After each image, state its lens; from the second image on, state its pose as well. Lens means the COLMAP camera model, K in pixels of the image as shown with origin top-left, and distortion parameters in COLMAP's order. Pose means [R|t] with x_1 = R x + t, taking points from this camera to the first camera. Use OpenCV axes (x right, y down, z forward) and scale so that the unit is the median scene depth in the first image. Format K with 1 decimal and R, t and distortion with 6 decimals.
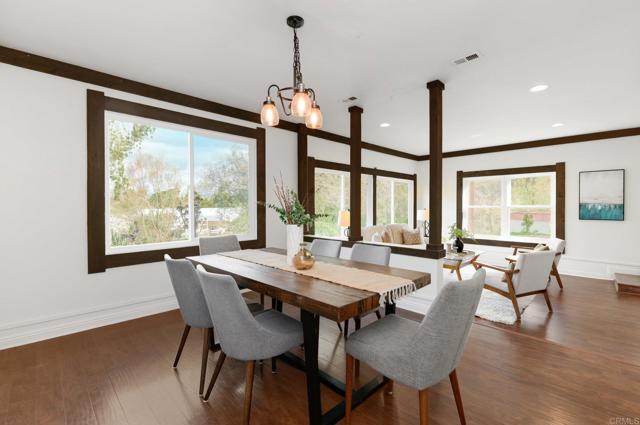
lens RADIAL K [[291.2, 0, 318.2], [0, 291.2, 212.0], [0, 0, 1]] dist [0.003665, -0.001379]
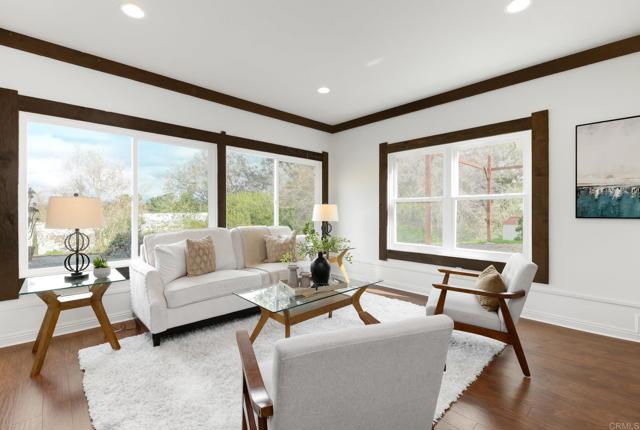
lens RADIAL K [[277.5, 0, 322.0], [0, 277.5, 213.9], [0, 0, 1]] dist [-0.001499, -0.000228]
pose [[0.998520, 0.001429, -0.054362, 0.456417], [-0.002450, 0.999822, -0.018721, 0.027900], [0.054326, 0.018827, 0.998346, 0.470954]]
